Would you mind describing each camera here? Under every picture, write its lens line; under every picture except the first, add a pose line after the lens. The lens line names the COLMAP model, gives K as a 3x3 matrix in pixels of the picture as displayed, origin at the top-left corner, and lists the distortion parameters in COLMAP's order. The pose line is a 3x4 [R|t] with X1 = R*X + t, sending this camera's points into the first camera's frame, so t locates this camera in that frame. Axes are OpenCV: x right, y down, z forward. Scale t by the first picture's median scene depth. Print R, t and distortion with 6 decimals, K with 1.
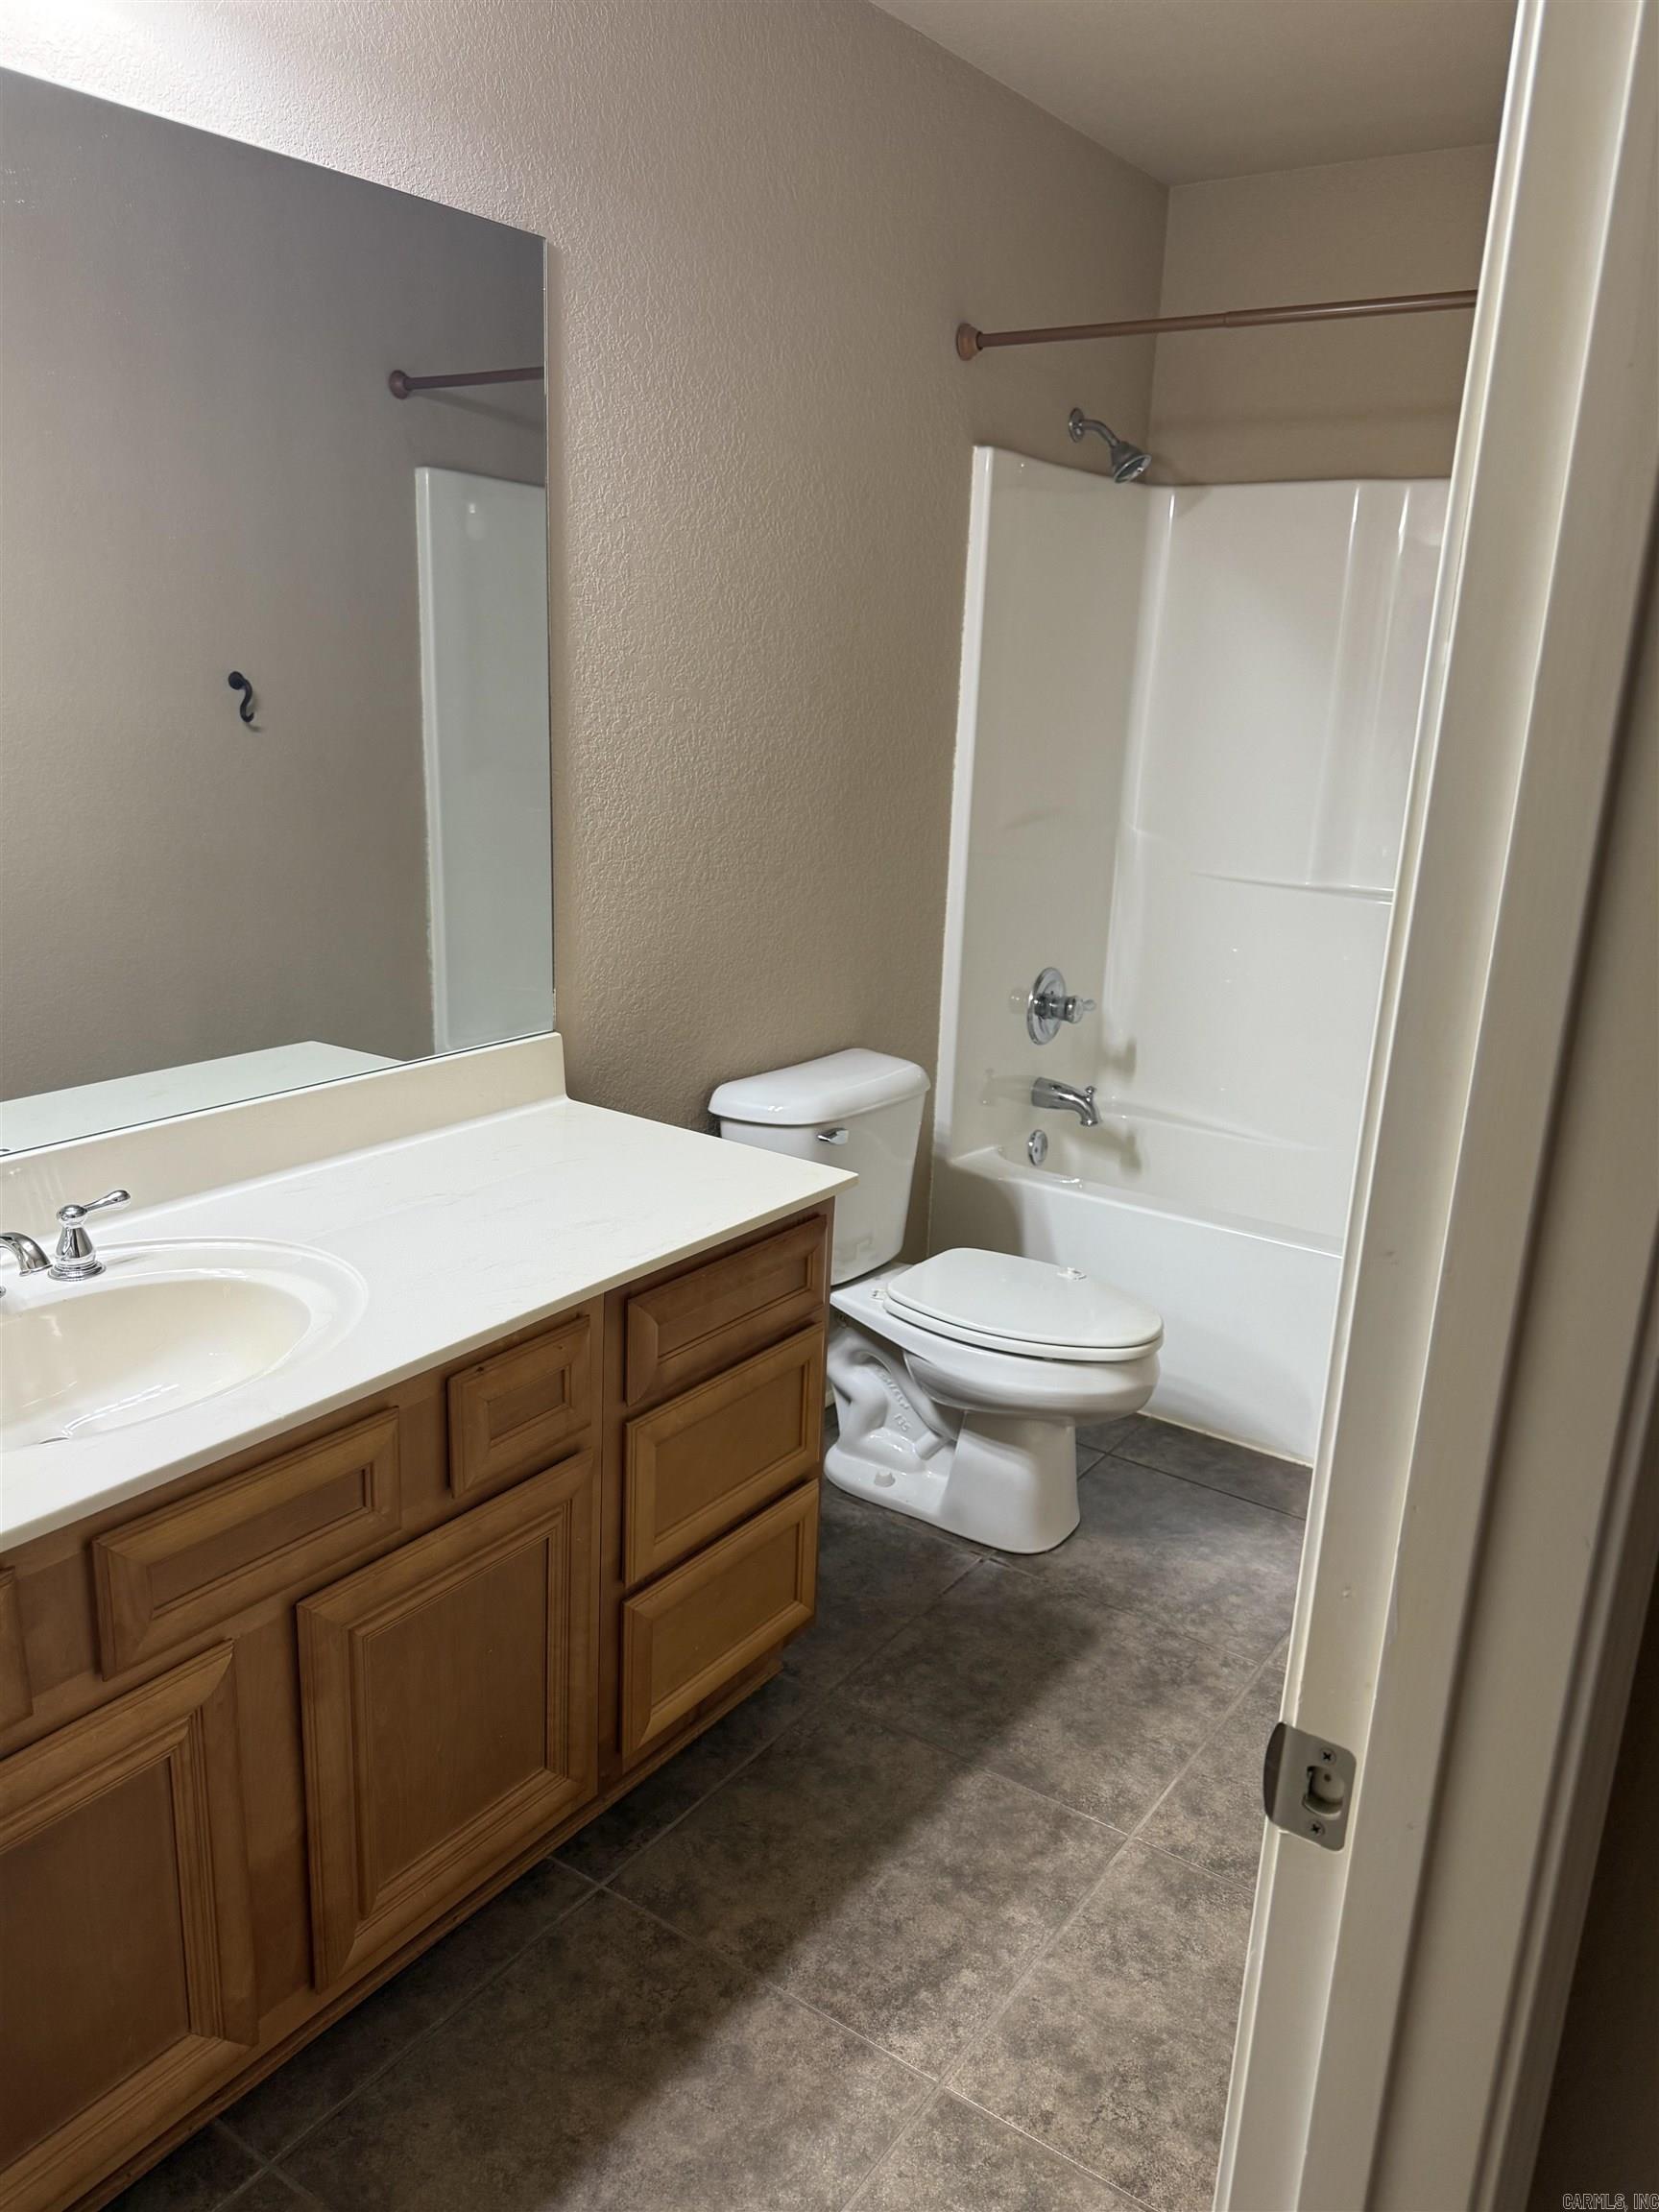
lens RADIAL K [[1616.0, 0, 799.1], [0, 1616.0, 1113.6], [0, 0, 1]] dist [0.167718, -0.394945]
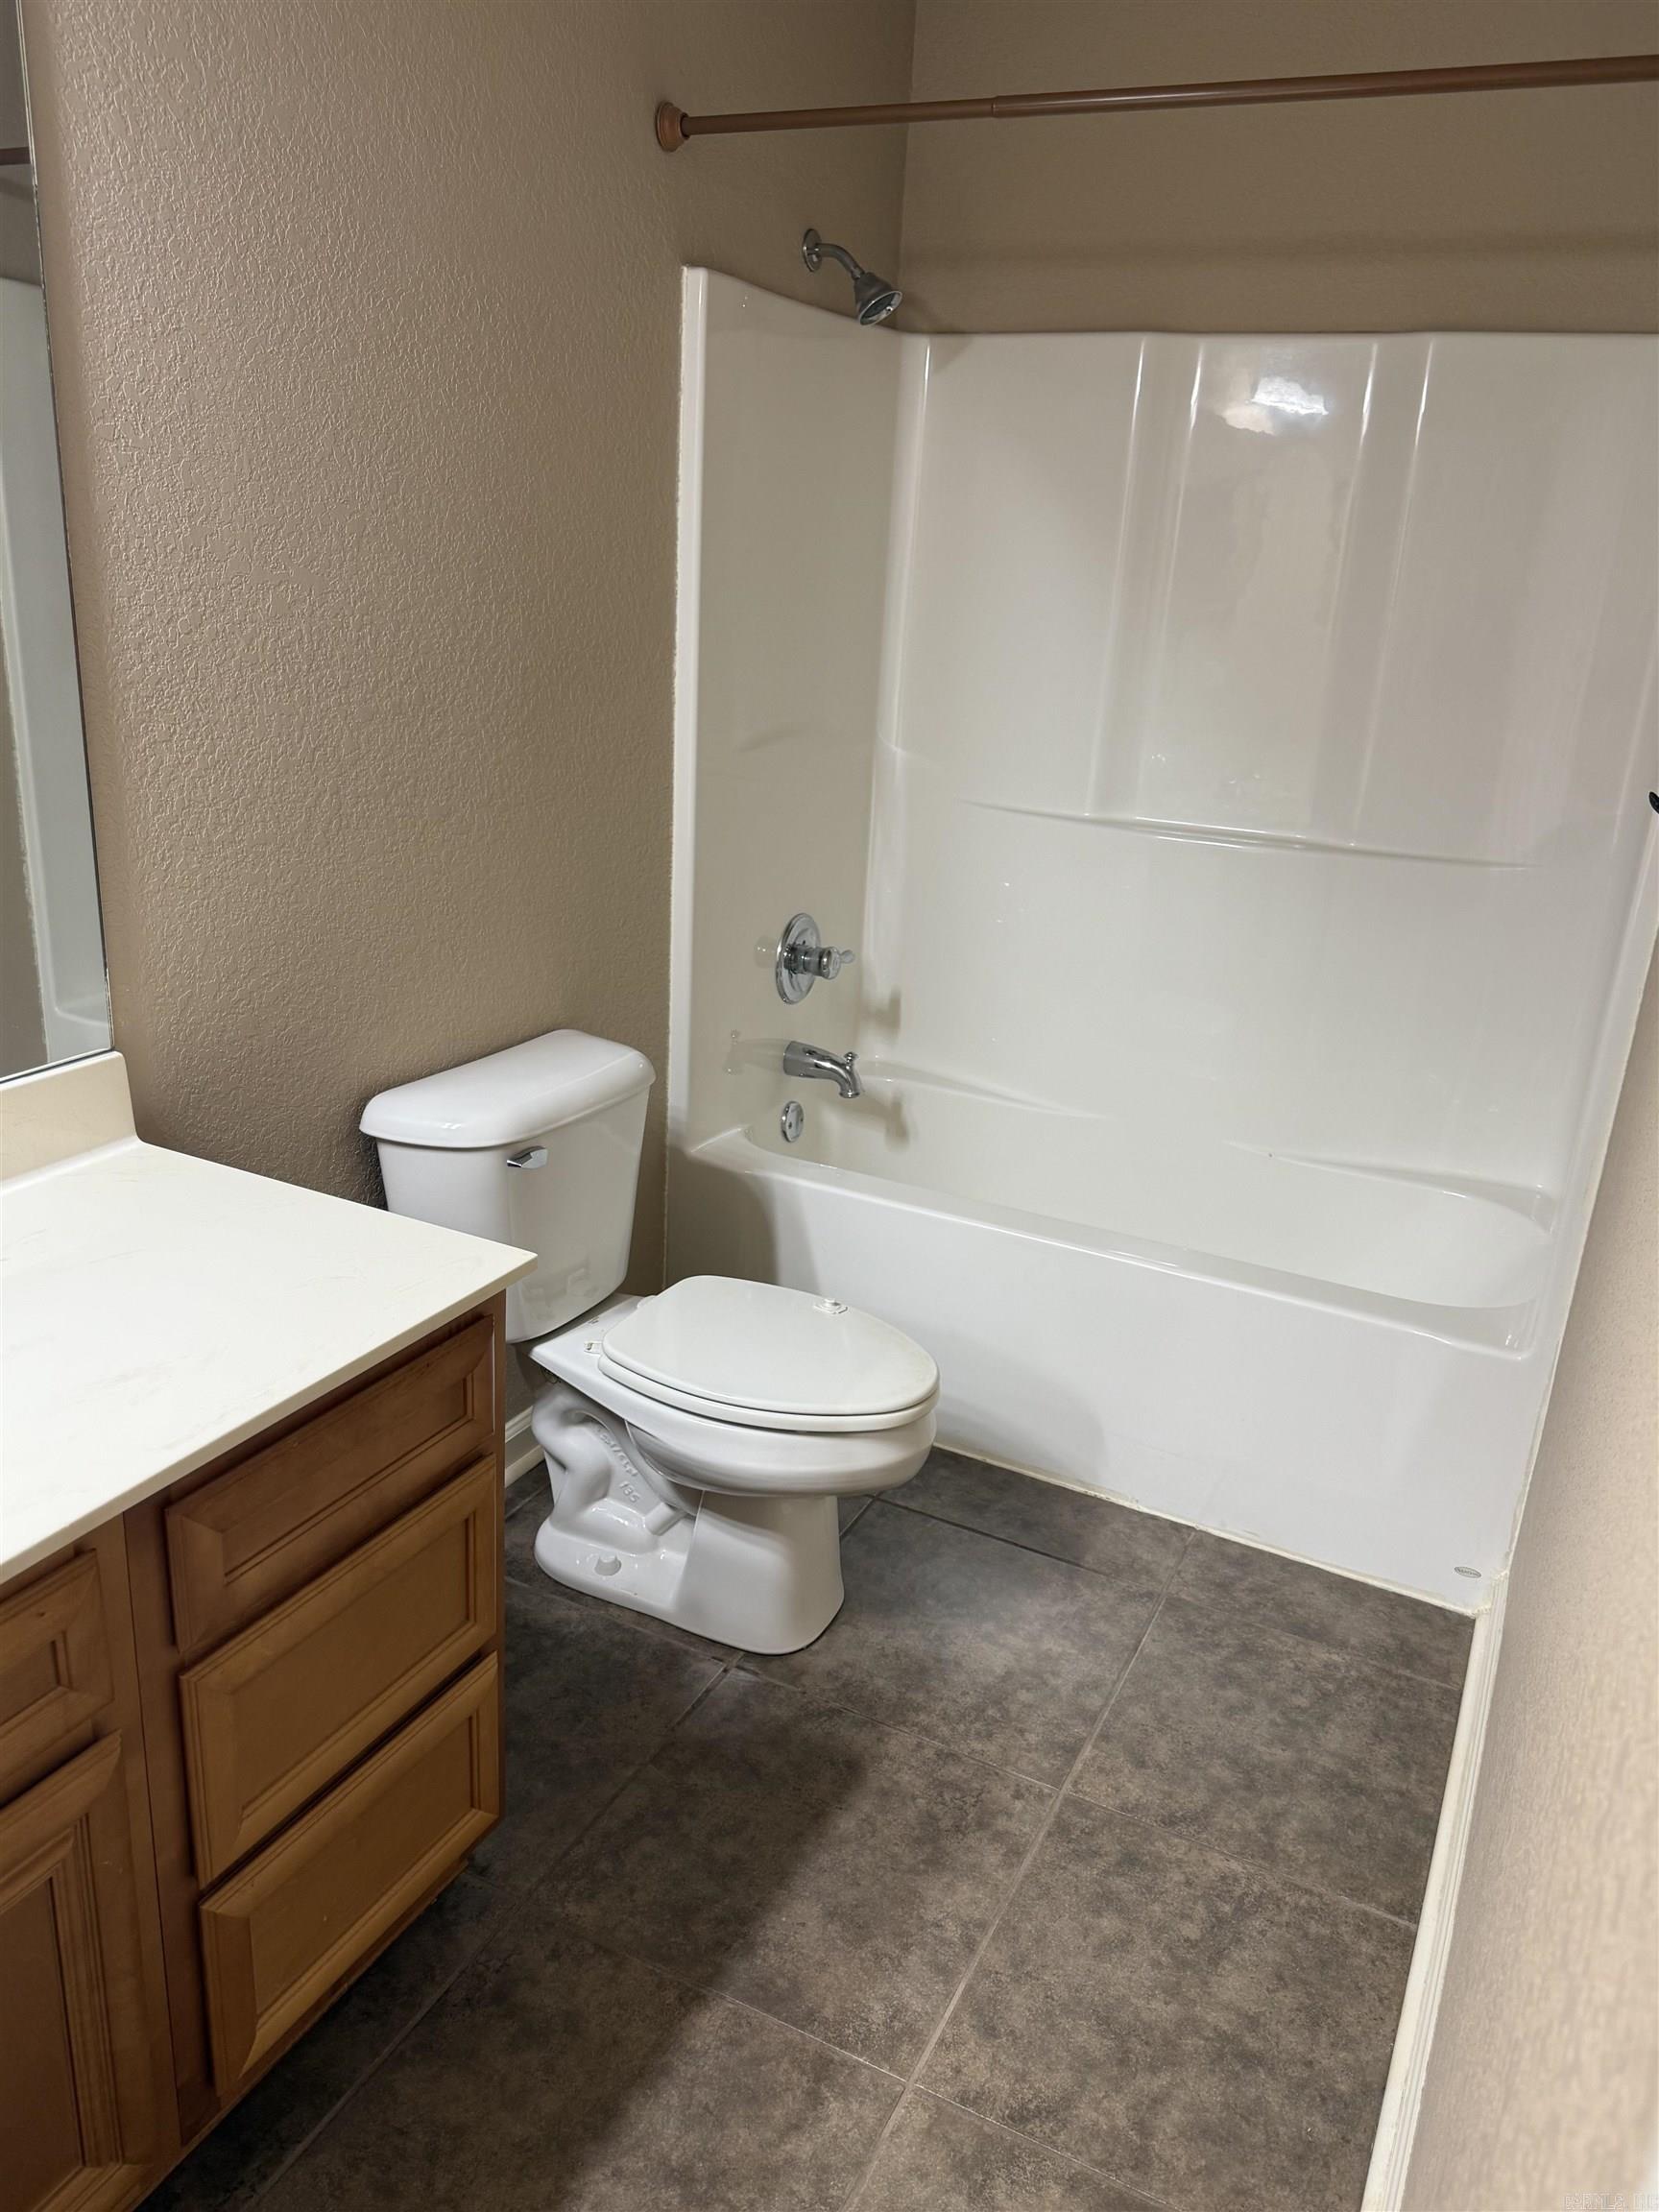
lens RADIAL K [[1631.2, 0, 829.5], [0, 1631.2, 1106.0], [0, 0, 1]] dist [0.103906, -0.148133]
pose [[0.986985, -0.031663, 0.157664, 0.041798], [0.021428, 0.997576, 0.066201, -0.060653], [-0.159378, -0.061961, 0.985271, 0.197816]]
